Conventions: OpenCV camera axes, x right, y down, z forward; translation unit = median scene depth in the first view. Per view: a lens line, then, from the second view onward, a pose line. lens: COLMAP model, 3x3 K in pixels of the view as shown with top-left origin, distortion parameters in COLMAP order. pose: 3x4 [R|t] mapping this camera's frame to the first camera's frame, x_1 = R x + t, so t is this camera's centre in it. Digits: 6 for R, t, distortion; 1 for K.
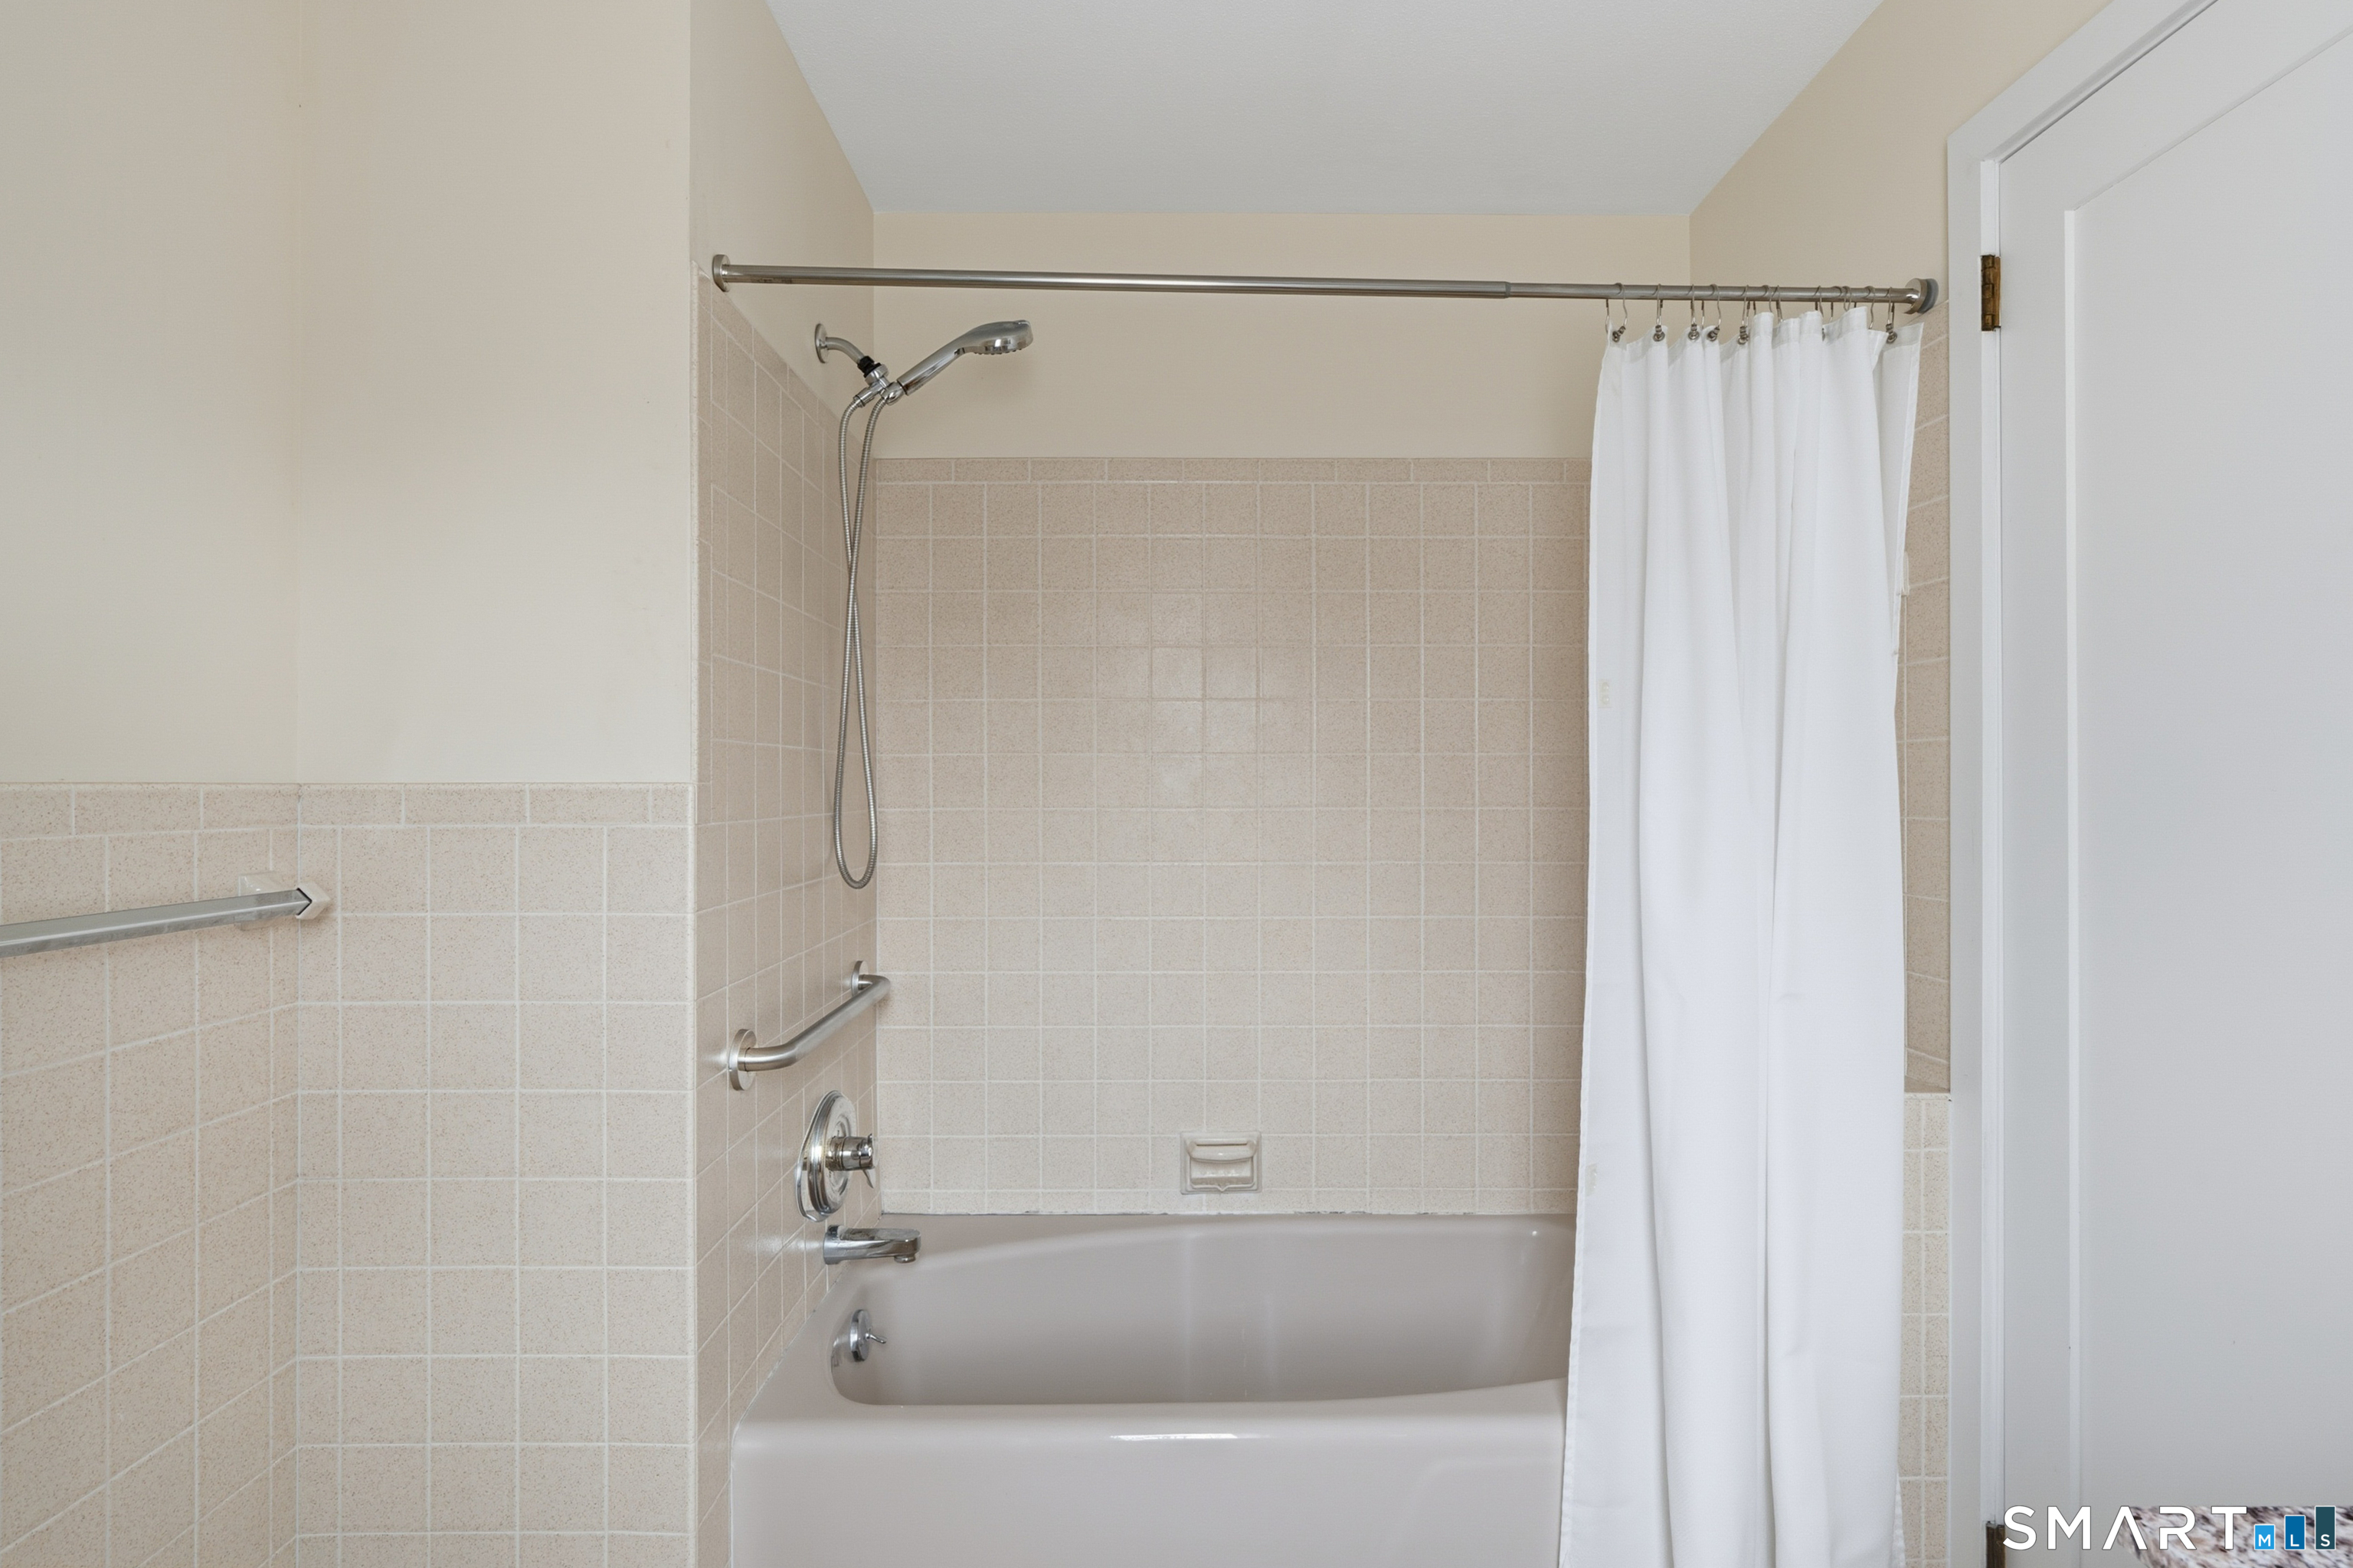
lens RADIAL K [[1197.3, 0, 1178.5], [0, 1197.3, 786.3], [0, 0, 1]] dist [0.000809, -0.001211]
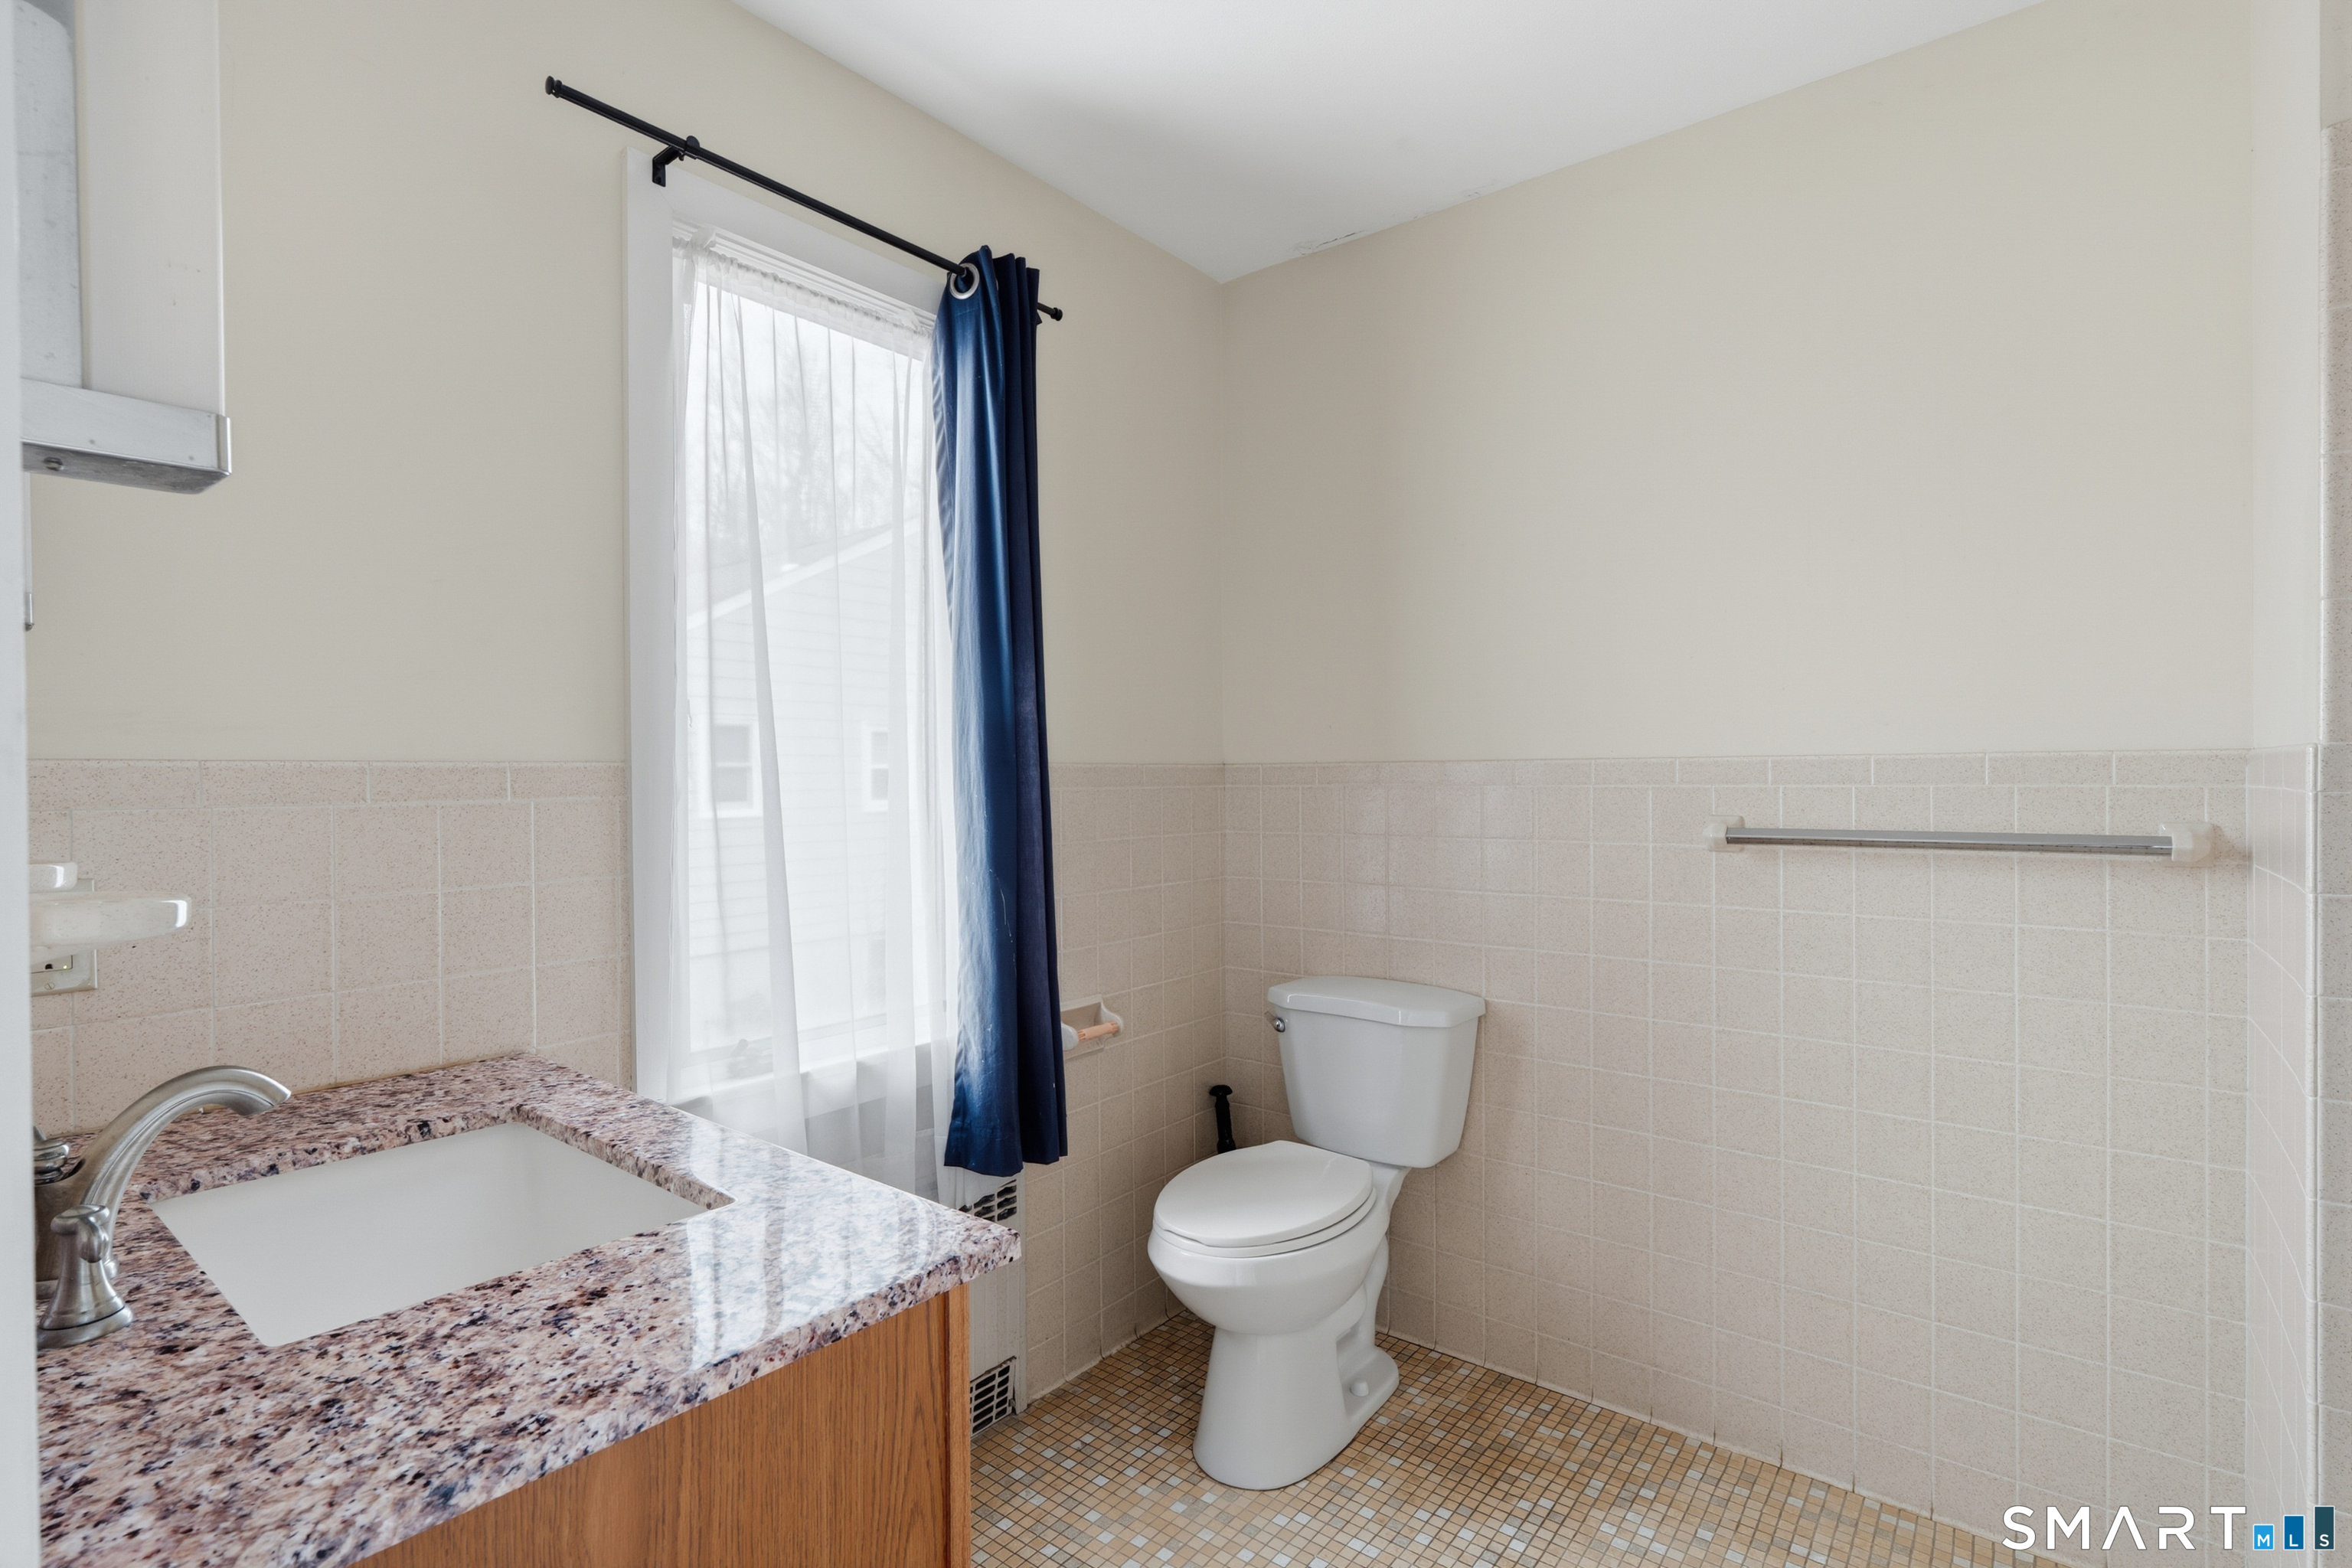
lens RADIAL K [[1138.0, 0, 1175.7], [0, 1138.0, 781.2], [0, 0, 1]] dist [0.000843, 0.000272]
pose [[-0.649459, 0.013627, -0.760275, 0.846250], [0.010376, 0.999905, 0.009059, 0.009277], [0.760326, -0.002005, -0.649539, 1.035197]]
